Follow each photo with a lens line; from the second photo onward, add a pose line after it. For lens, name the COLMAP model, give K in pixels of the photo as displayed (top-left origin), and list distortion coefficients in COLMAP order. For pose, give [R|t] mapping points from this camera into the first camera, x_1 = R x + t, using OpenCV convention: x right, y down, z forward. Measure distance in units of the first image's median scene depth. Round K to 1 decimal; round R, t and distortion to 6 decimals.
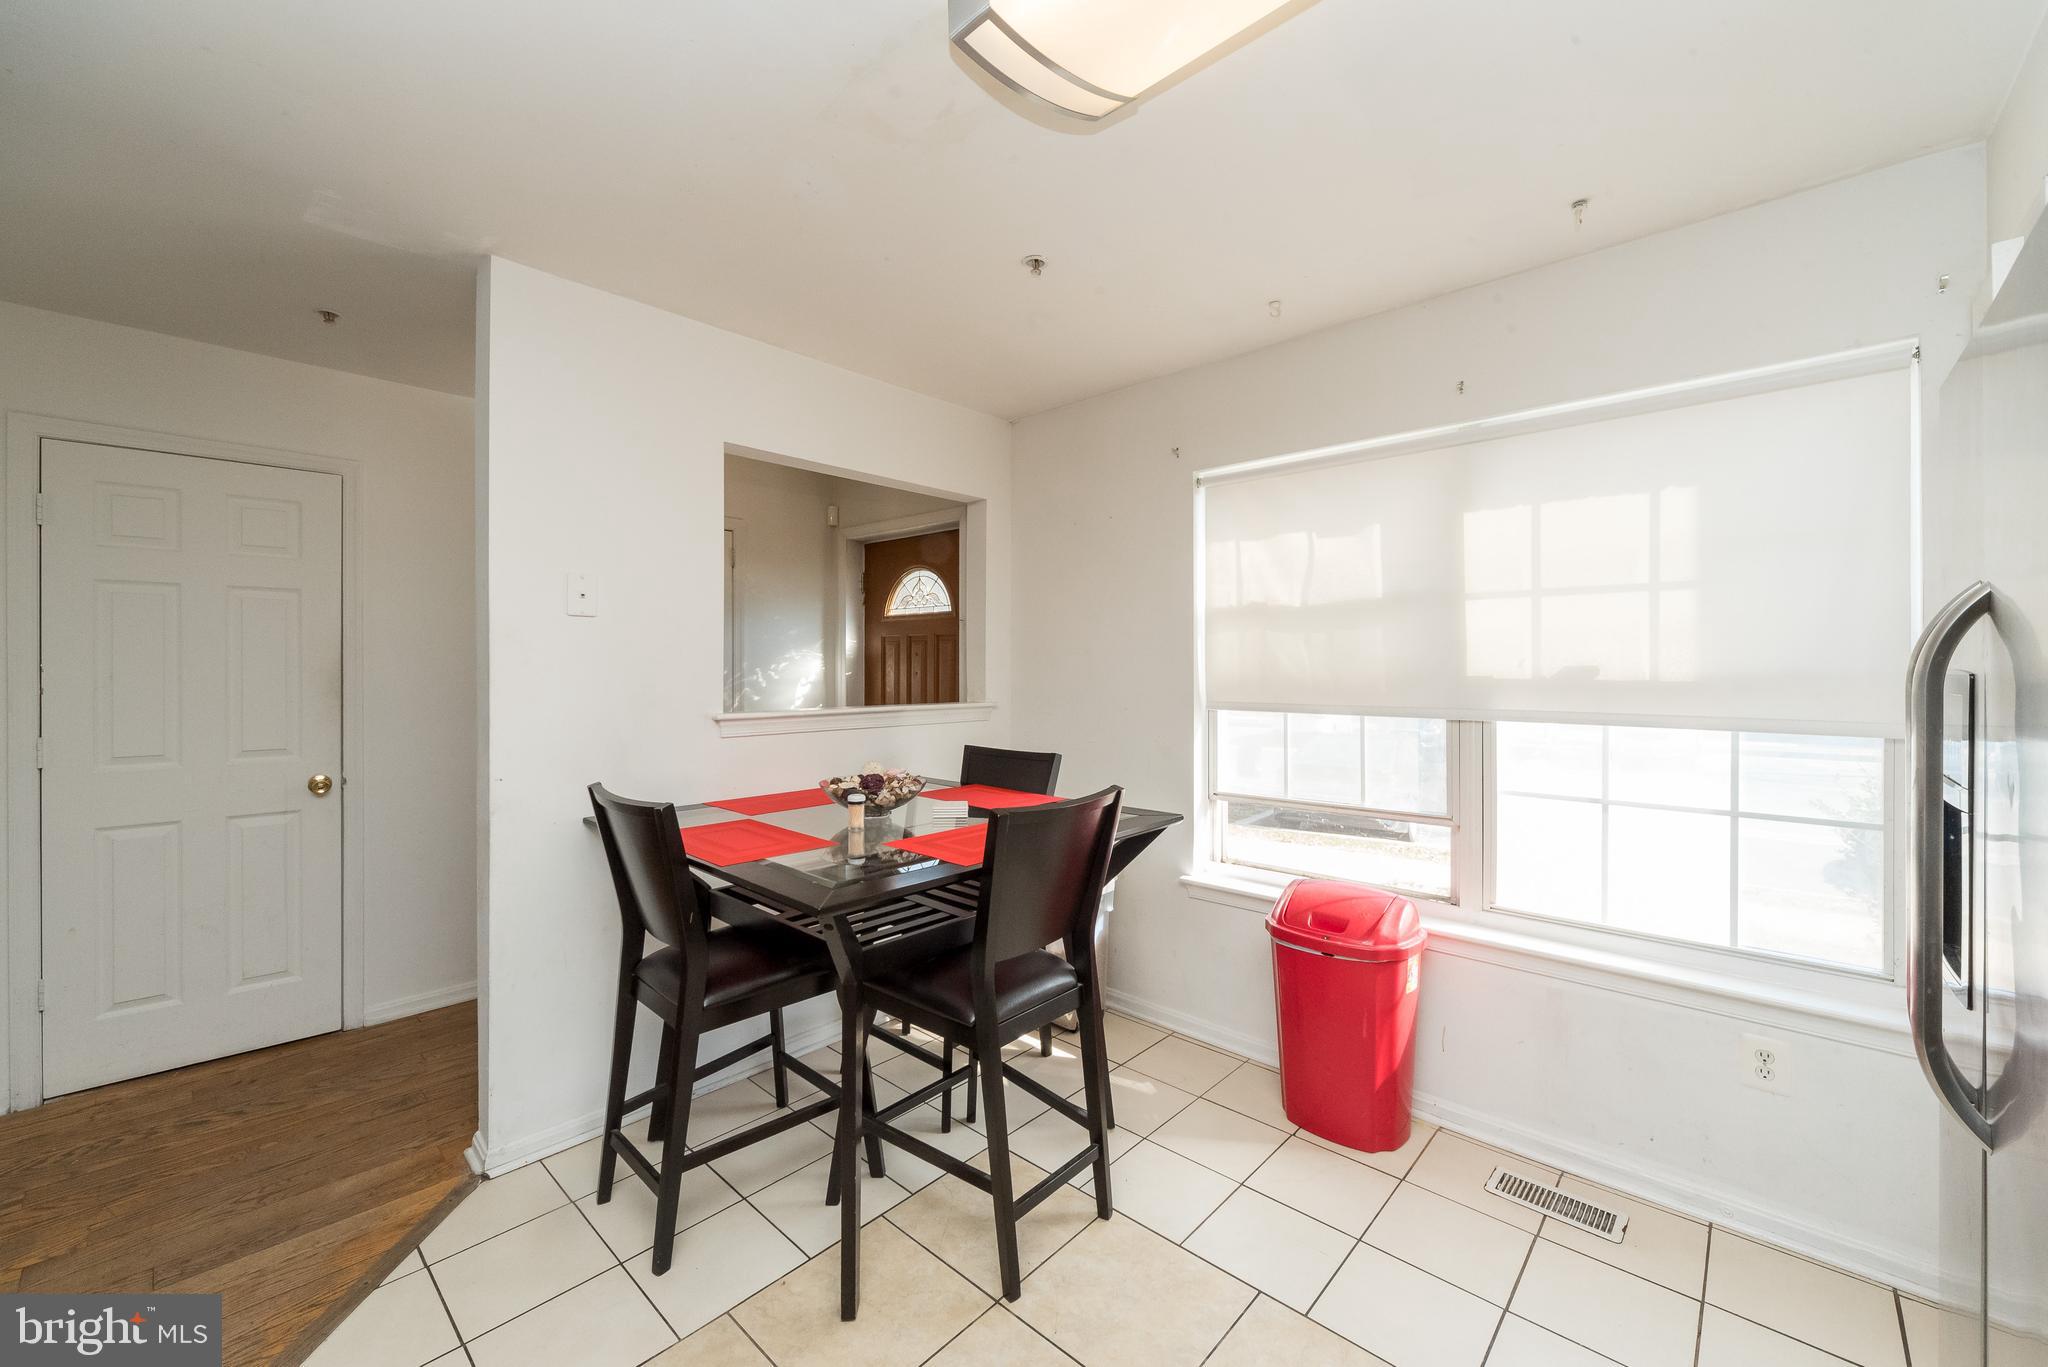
lens RADIAL K [[805.9, 0, 1024.3], [0, 805.9, 661.1], [0, 0, 1]] dist [-0.000249, -0.000007]
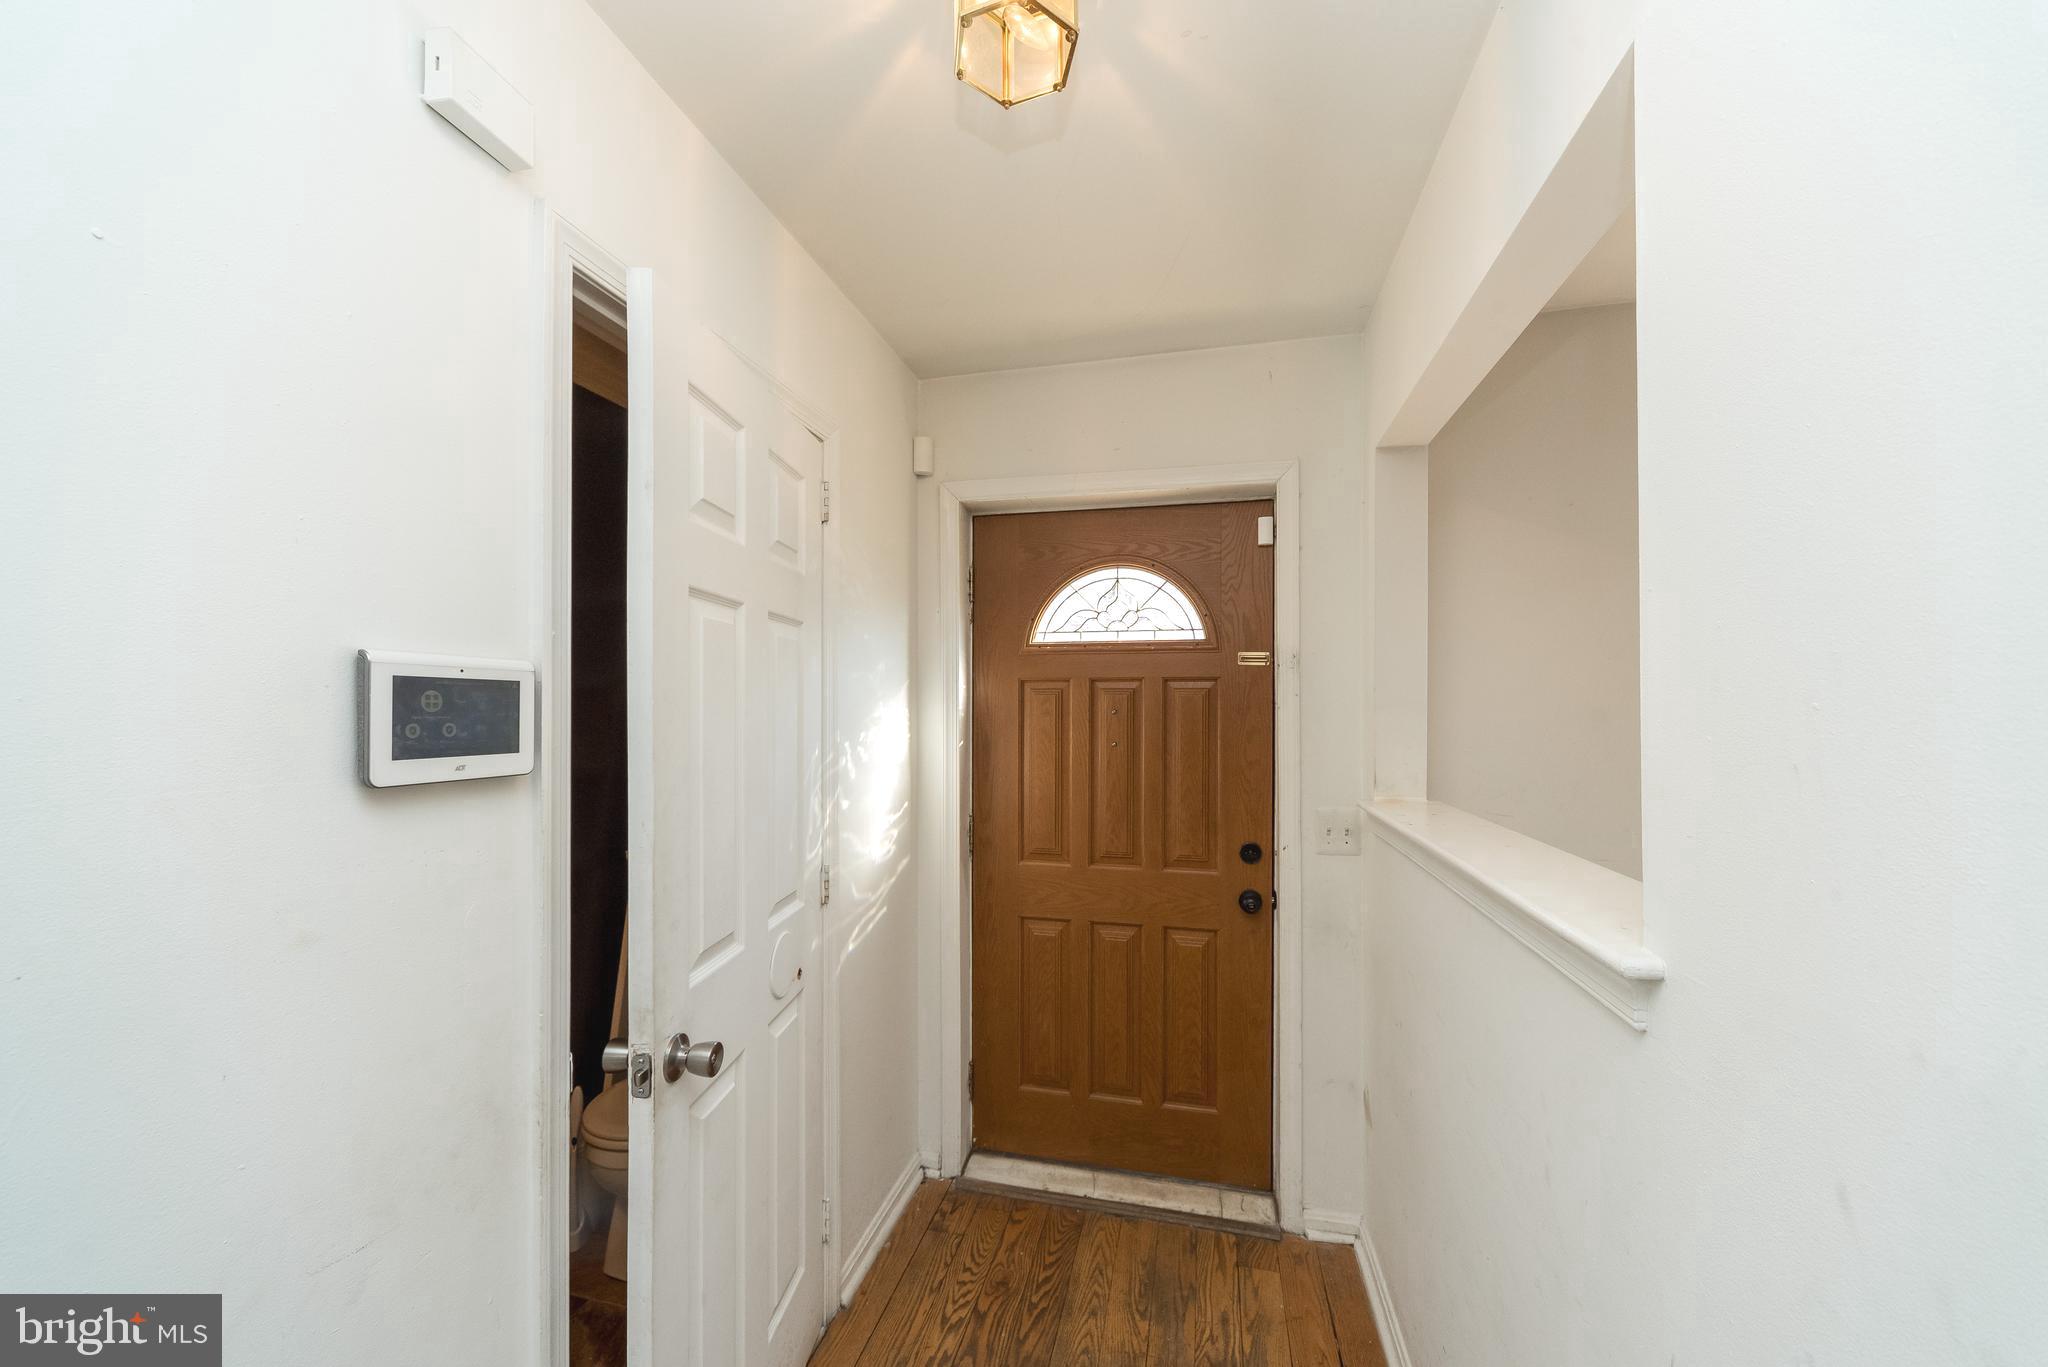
lens RADIAL K [[849.6, 0, 1025.5], [0, 849.6, 694.4], [0, 0, 1]] dist [0.000845, 0.000034]
pose [[0.856631, 0.001892, 0.515926, -0.482738], [-0.000384, 0.999995, -0.003030, -0.017592], [-0.515929, 0.002397, 0.856628, 0.481303]]
